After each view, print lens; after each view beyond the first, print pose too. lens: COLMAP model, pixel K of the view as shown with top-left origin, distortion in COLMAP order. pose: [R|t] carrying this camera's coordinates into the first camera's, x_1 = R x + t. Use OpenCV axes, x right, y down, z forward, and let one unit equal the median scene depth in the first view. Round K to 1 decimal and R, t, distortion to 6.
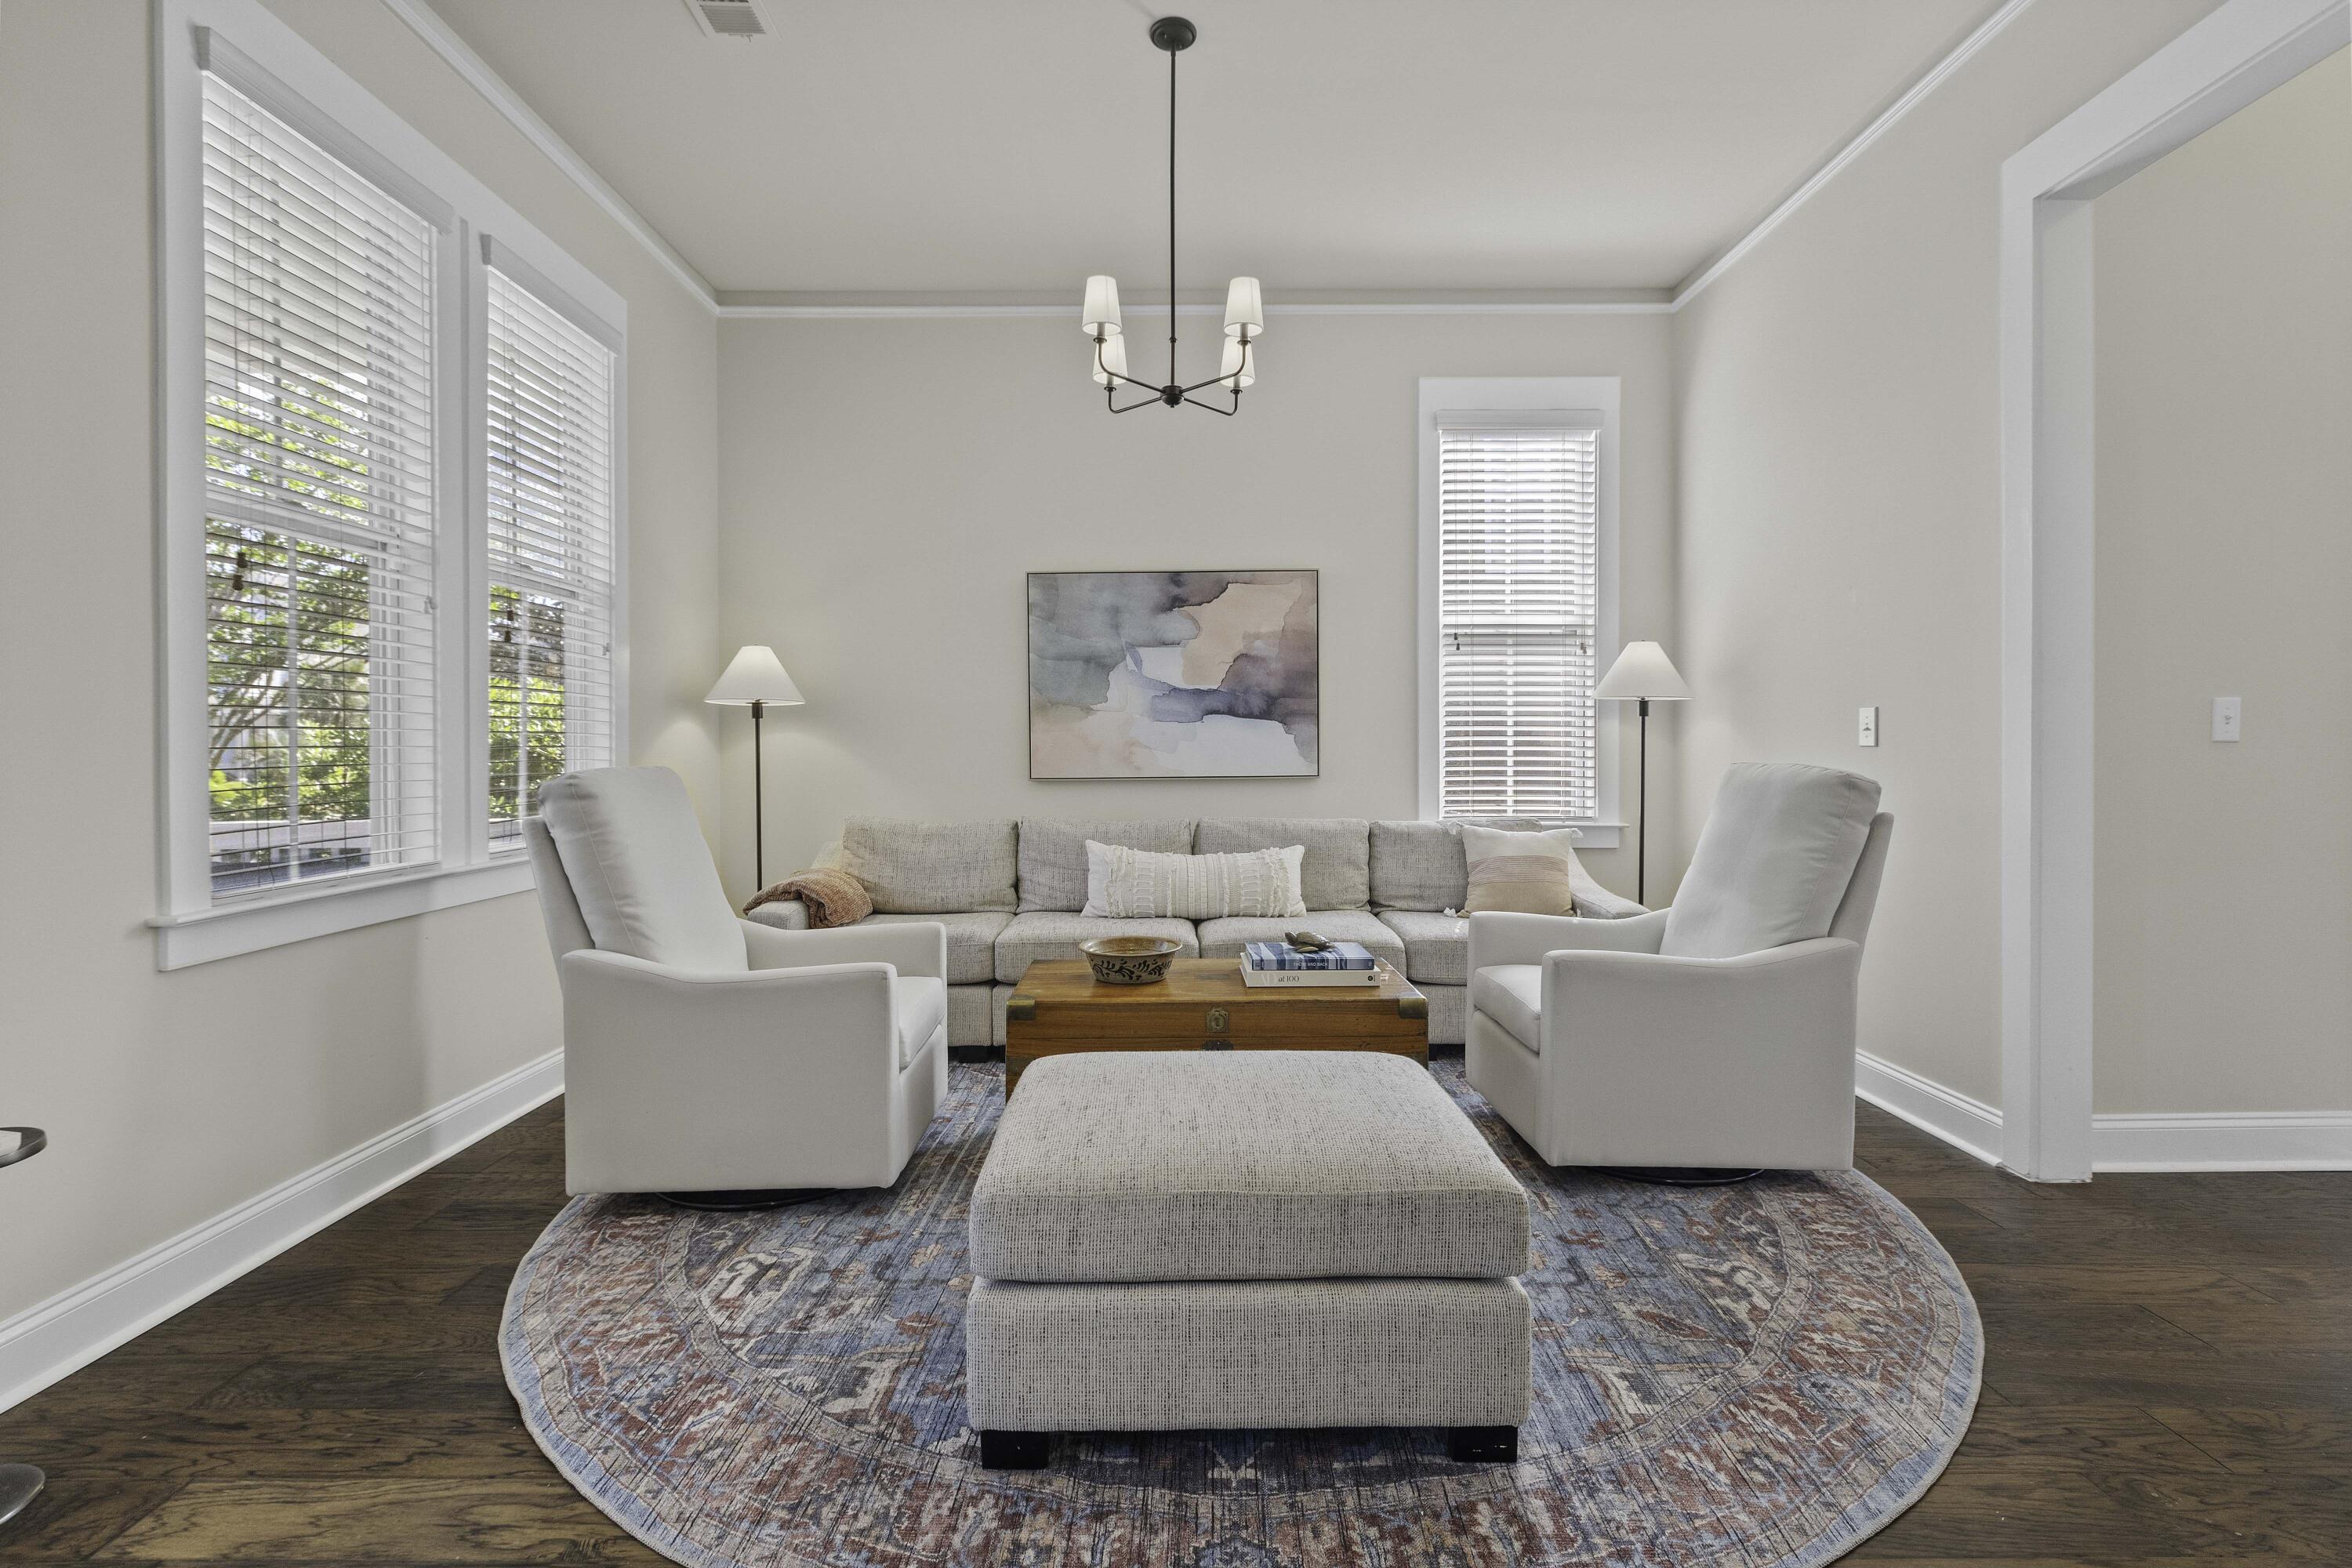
lens RADIAL K [[1072.7, 0, 1172.5], [0, 1072.7, 740.5], [0, 0, 1]] dist [0.000906, -0.000572]
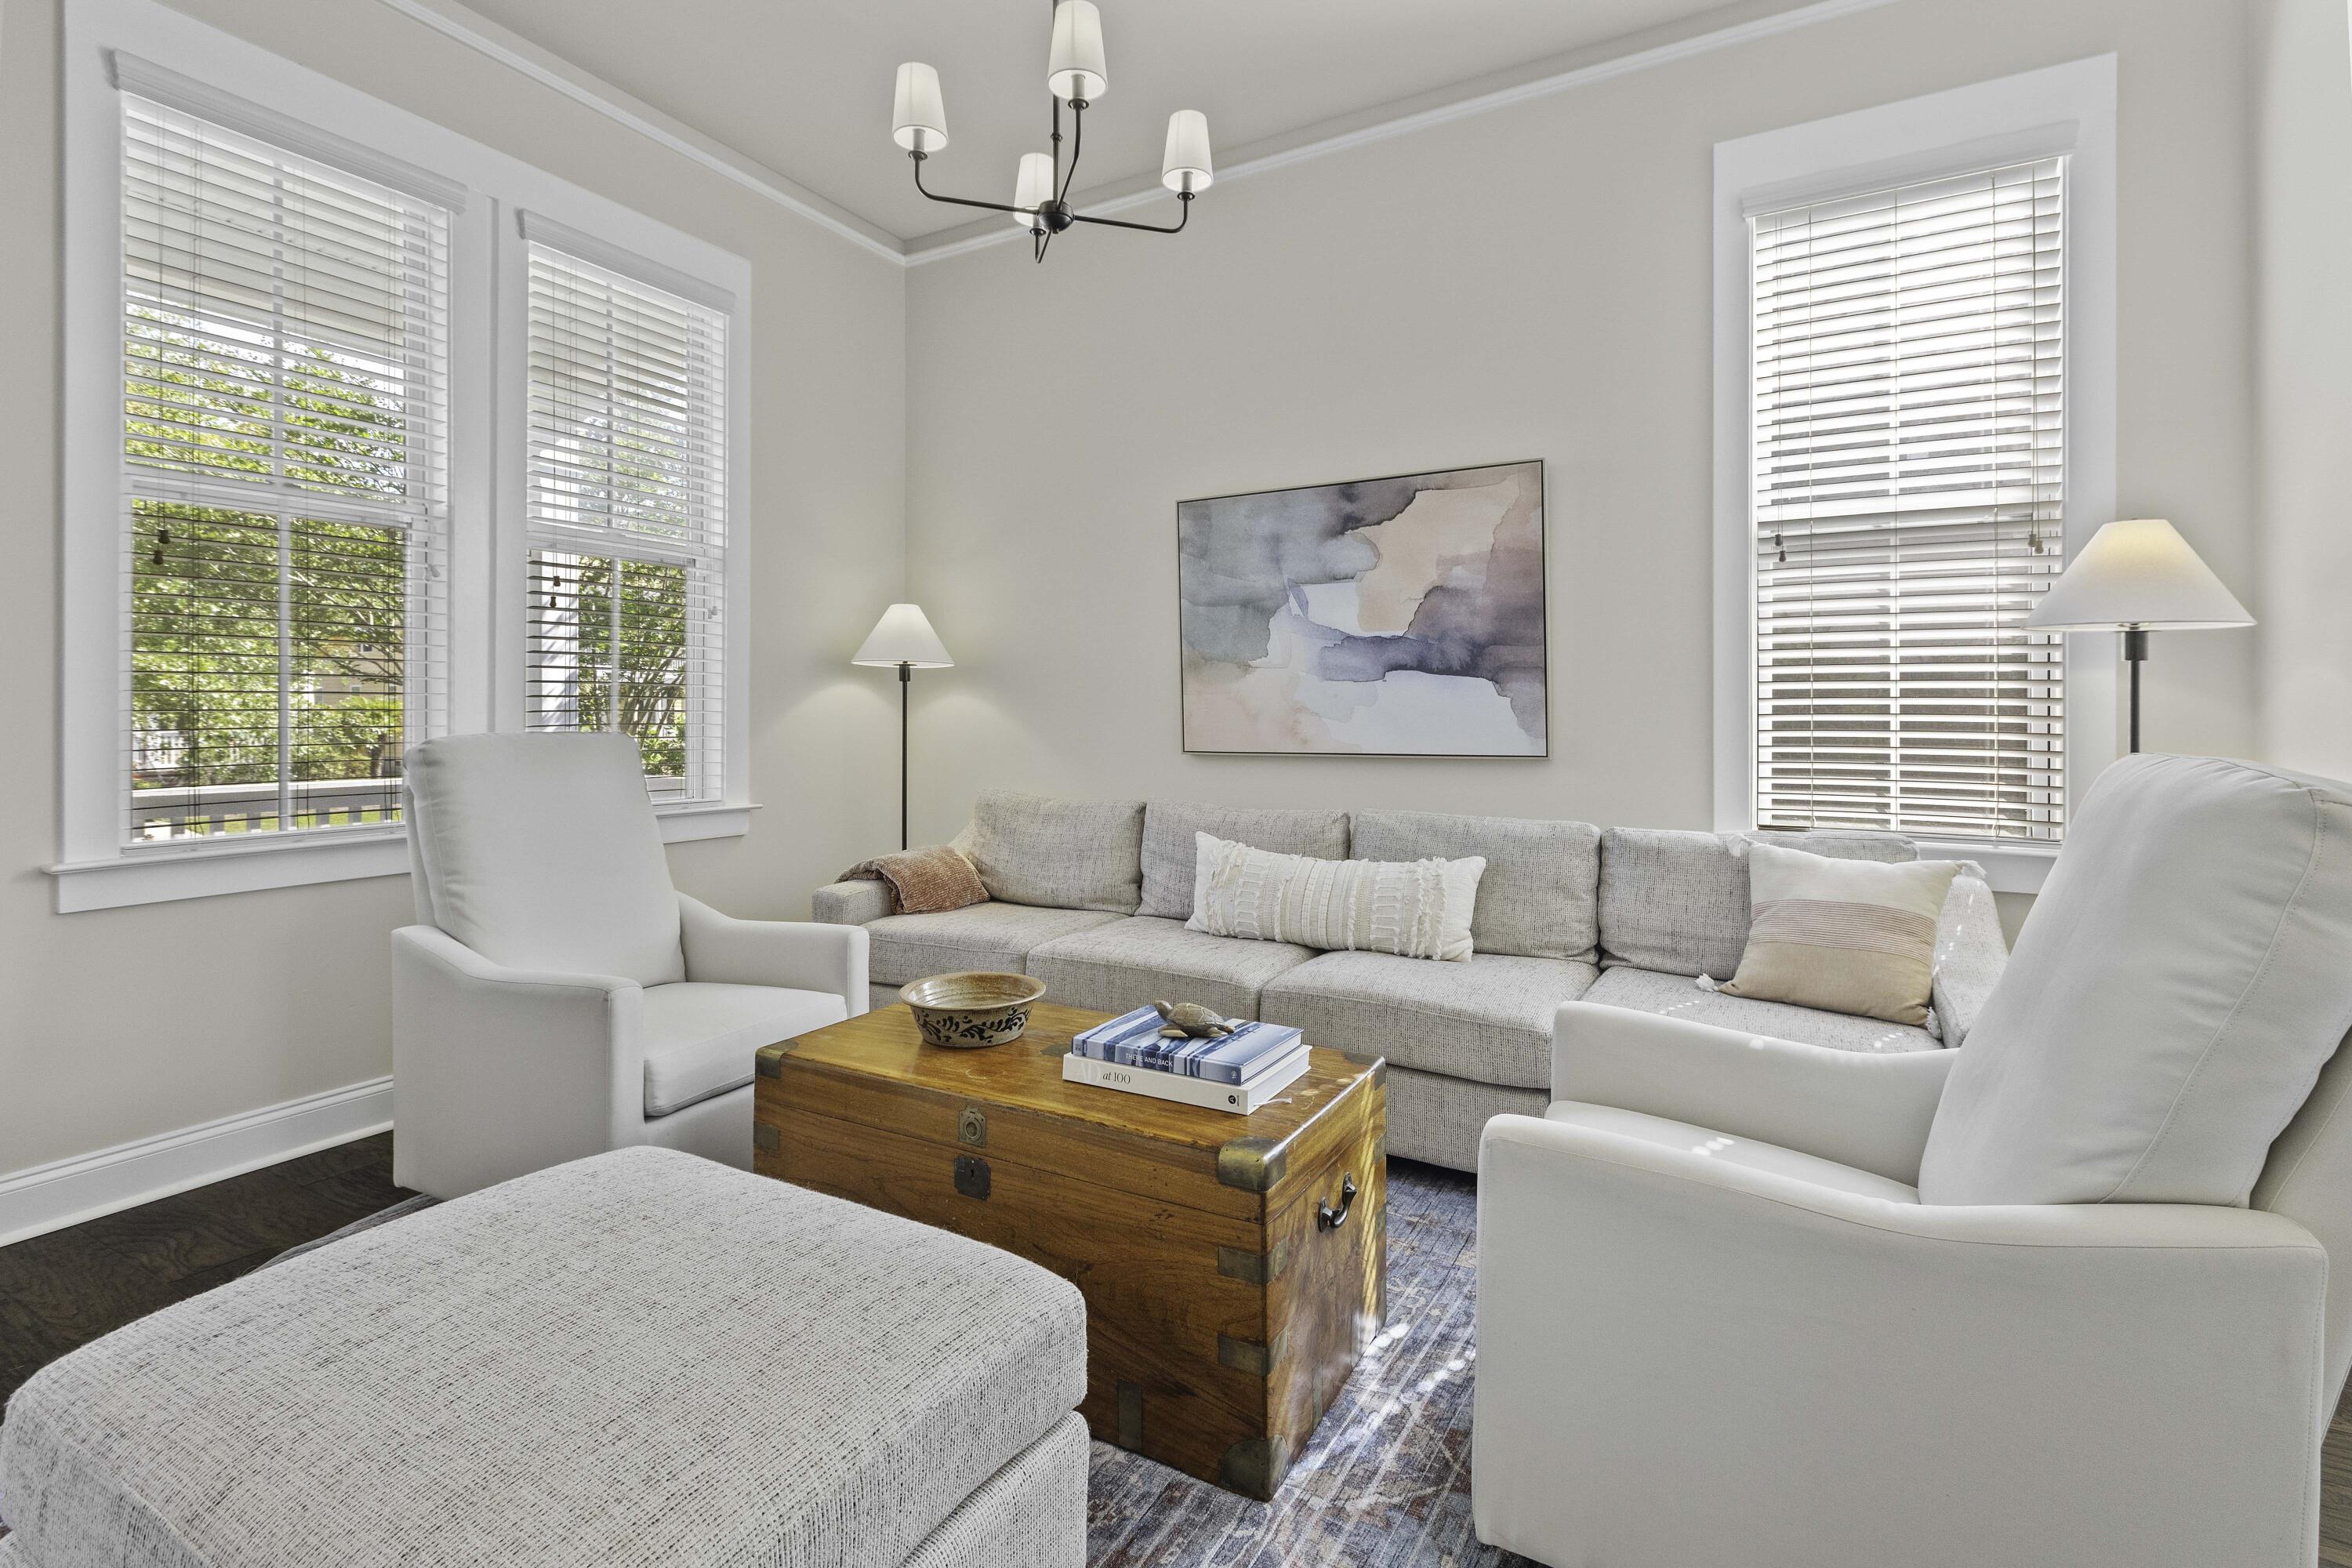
lens RADIAL K [[1090.4, 0, 1169.3], [0, 1090.4, 703.7], [0, 0, 1]] dist [0.000551, 0.000096]
pose [[0.868313, -0.000848, -0.496016, 0.286672], [-0.000621, 0.999996, -0.002796, 0.000947], [0.496016, 0.002736, 0.868309, 0.282504]]
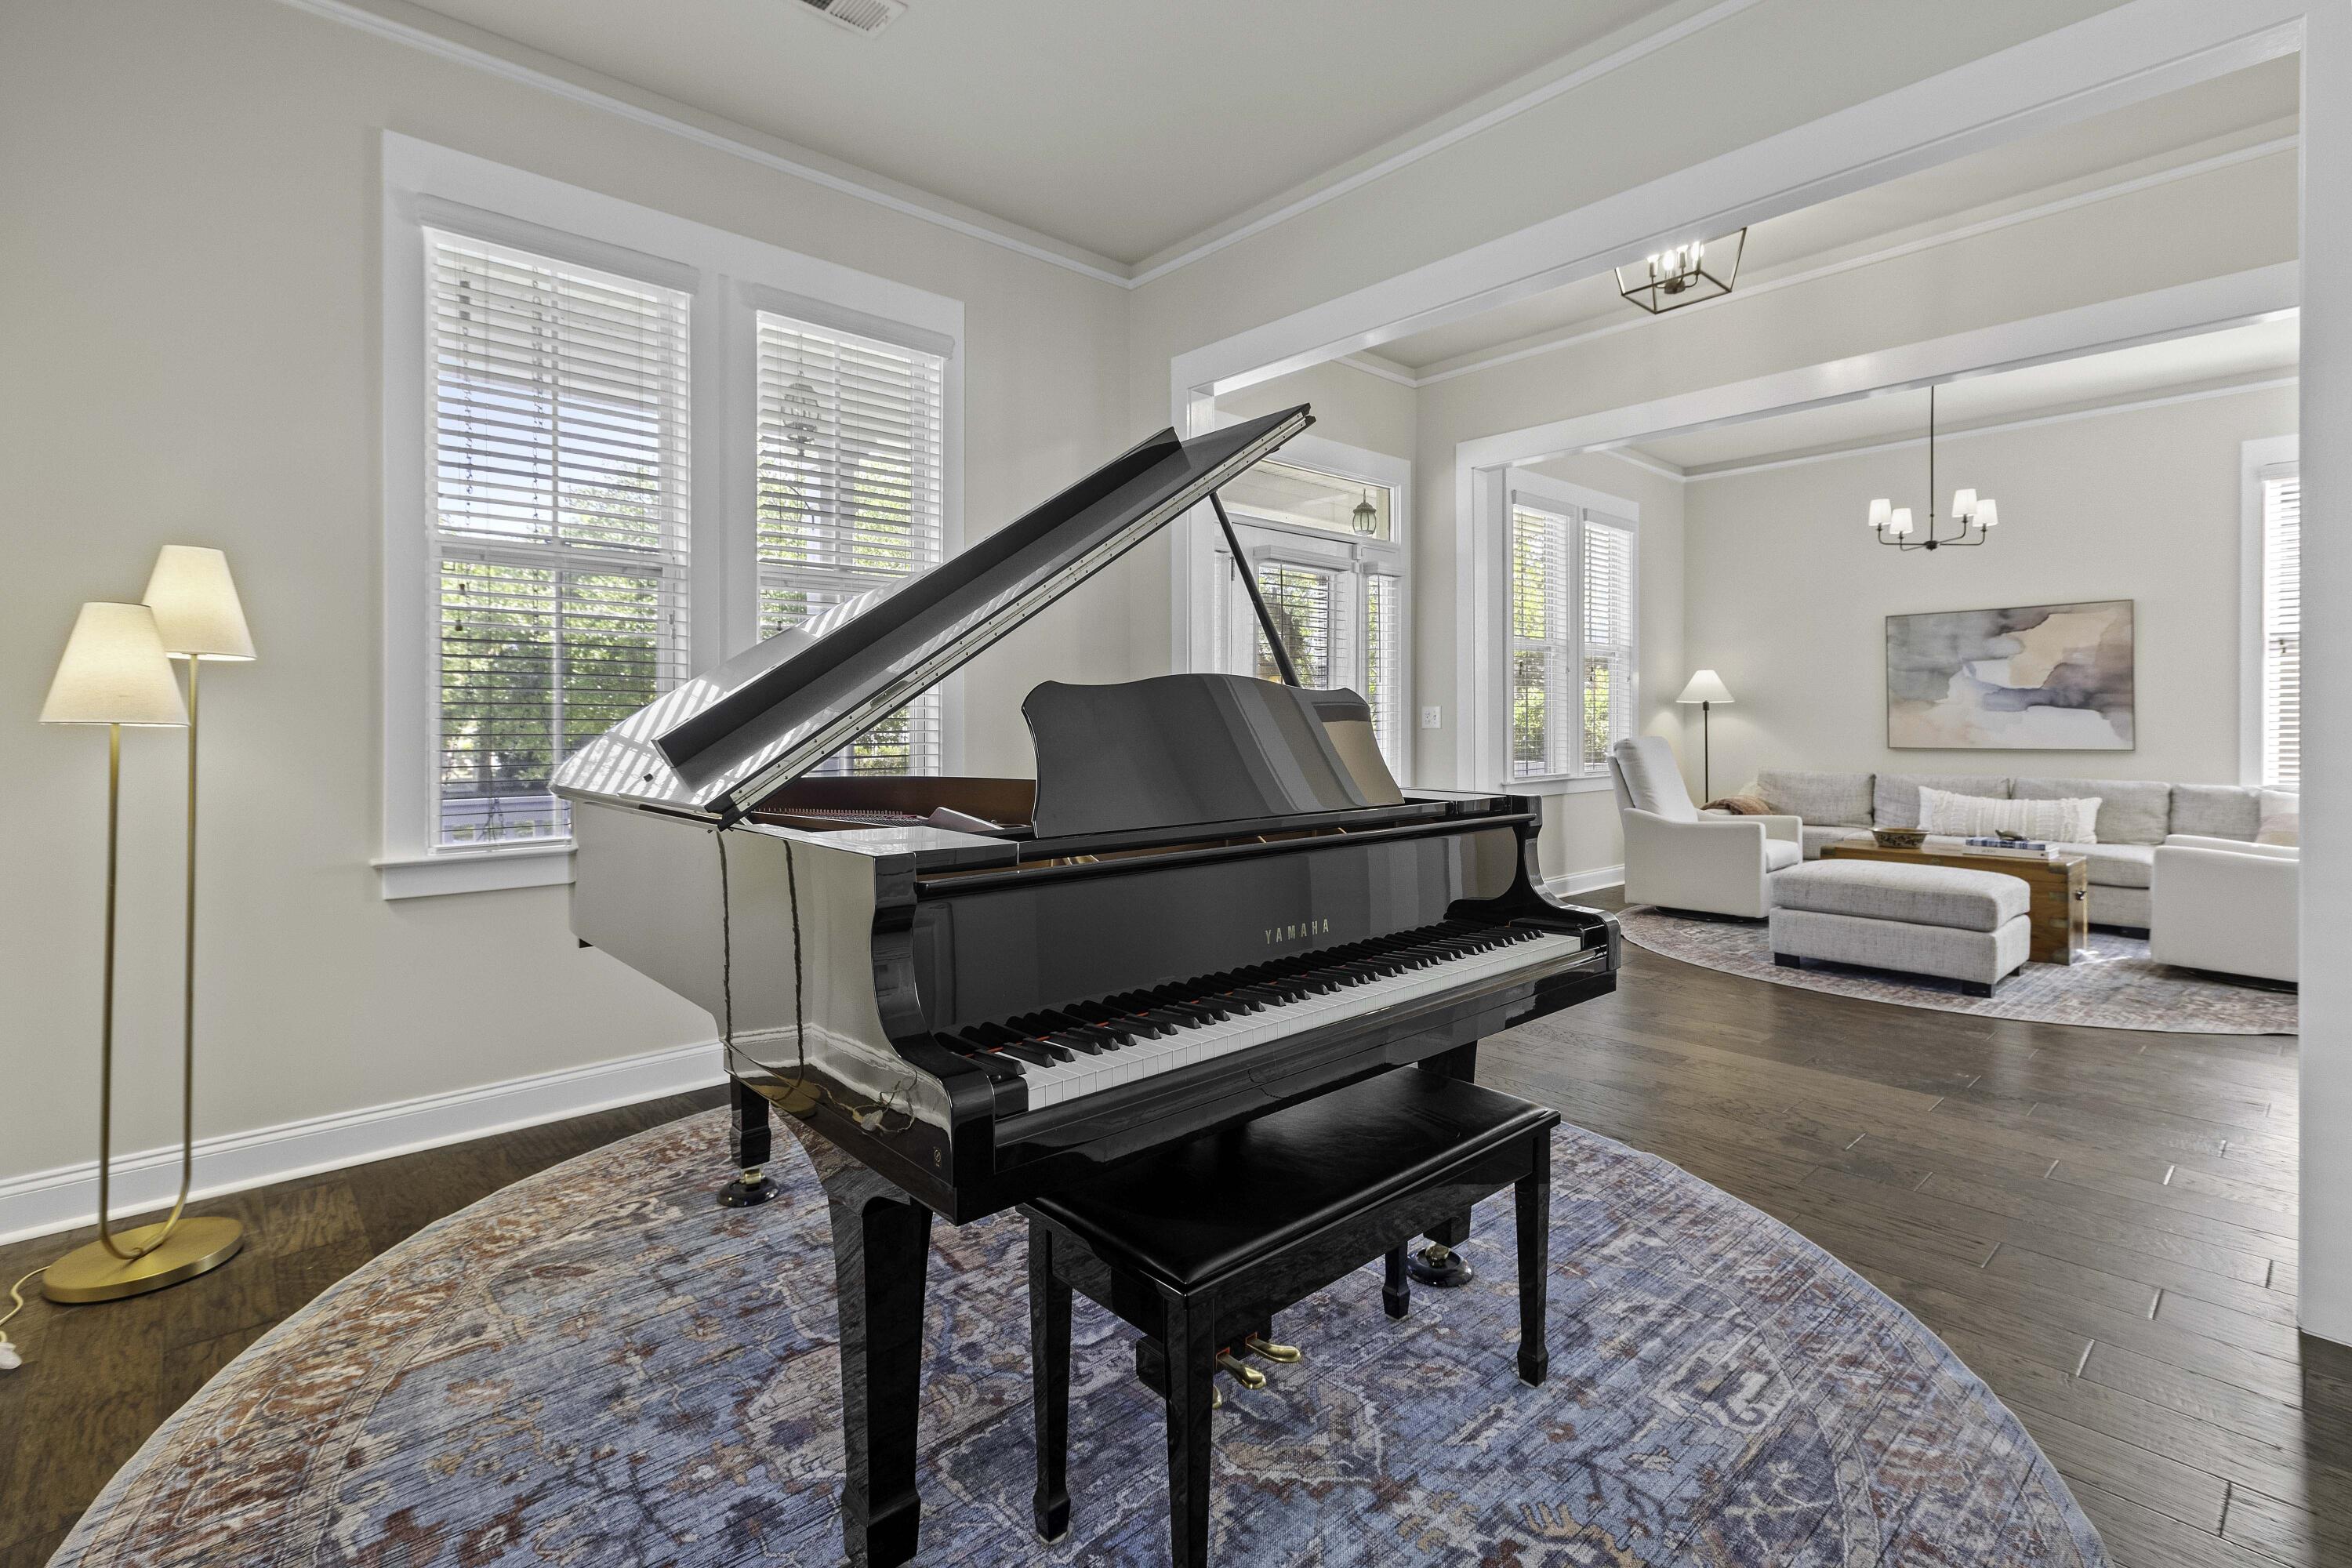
lens RADIAL K [[1076.0, 0, 1171.4], [0, 1076.0, 726.2], [0, 0, 1]] dist [-0.001385, -0.000669]
pose [[0.666559, 0.005956, -0.745428, 0.354745], [0.002793, 0.999941, 0.010487, -0.016165], [0.745447, -0.009072, 0.666503, -0.859362]]
